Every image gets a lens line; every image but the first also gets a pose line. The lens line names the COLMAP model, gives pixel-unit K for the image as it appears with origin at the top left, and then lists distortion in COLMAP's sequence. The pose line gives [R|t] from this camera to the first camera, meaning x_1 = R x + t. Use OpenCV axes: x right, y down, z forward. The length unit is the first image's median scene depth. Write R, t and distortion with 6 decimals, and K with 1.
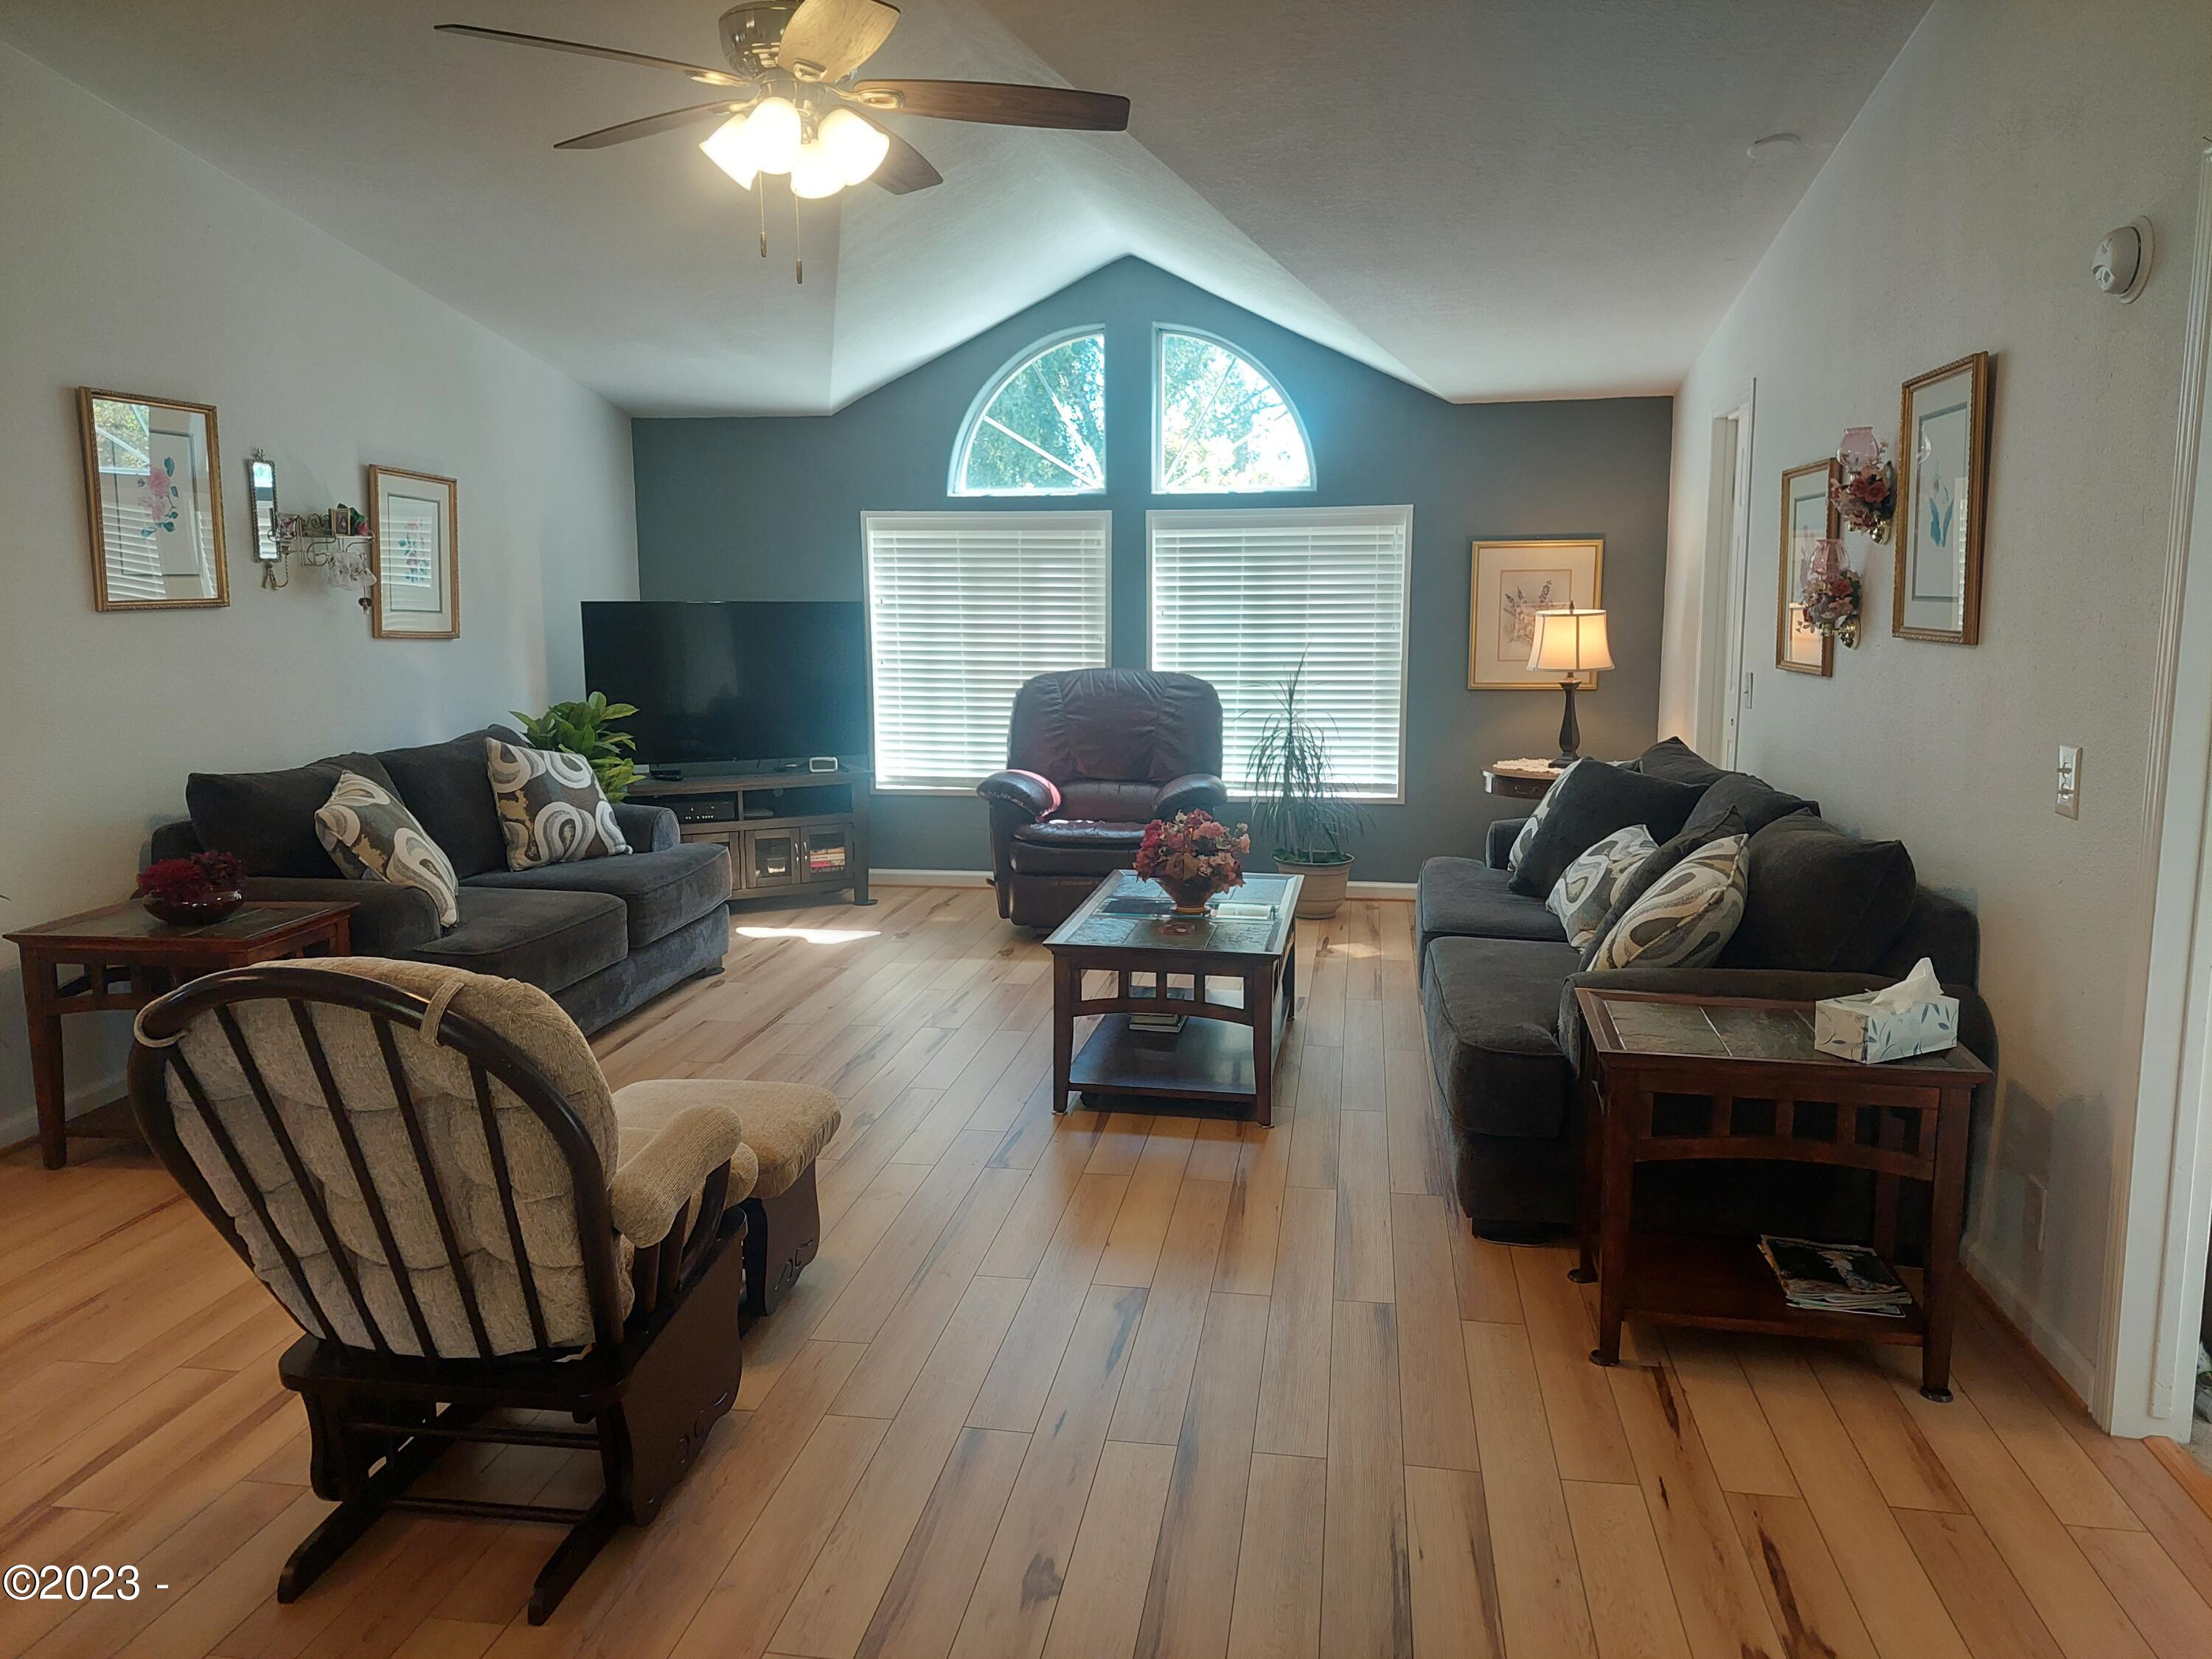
lens RADIAL K [[1606.9, 0, 1120.3], [0, 1606.9, 836.6], [0, 0, 1]] dist [0.097344, -0.128661]
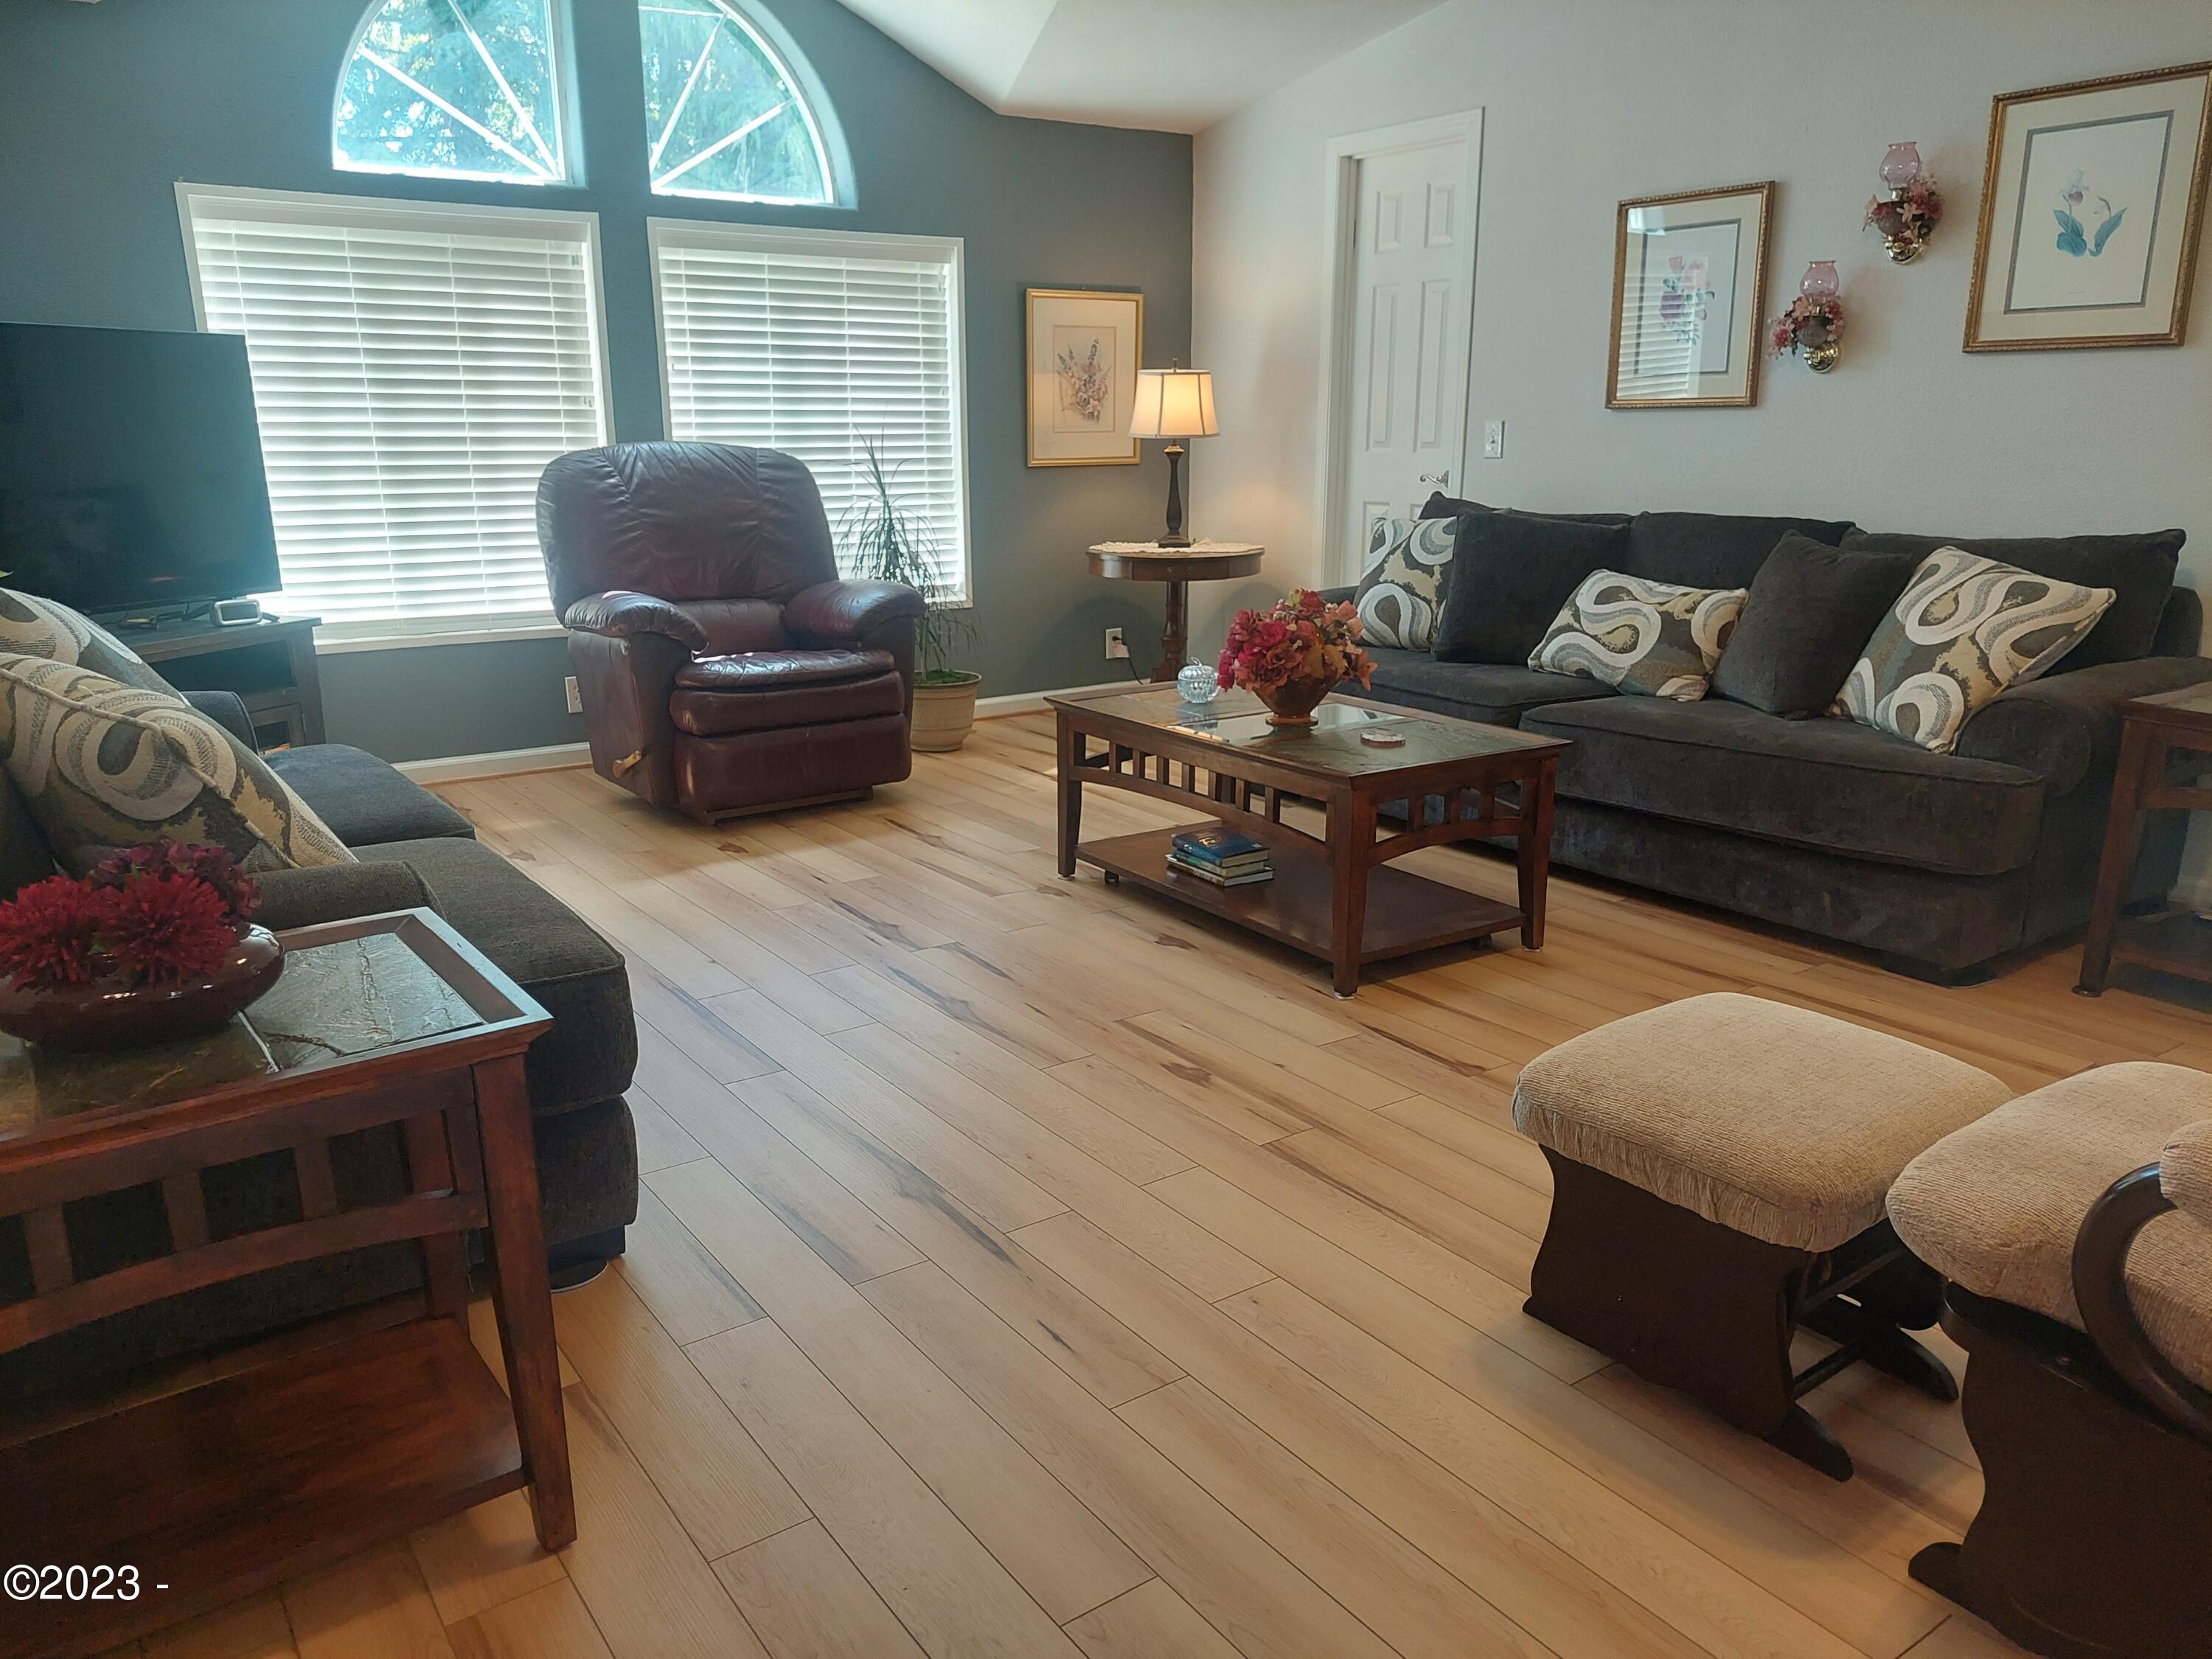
lens RADIAL K [[1606.9, 0, 1120.3], [0, 1606.9, 836.6], [0, 0, 1]] dist [0.097344, -0.128661]
pose [[0.714760, -0.175928, 0.676881, -0.372861], [0.108499, 0.984020, 0.141185, -0.012108], [-0.690903, -0.027472, 0.722425, 0.328570]]
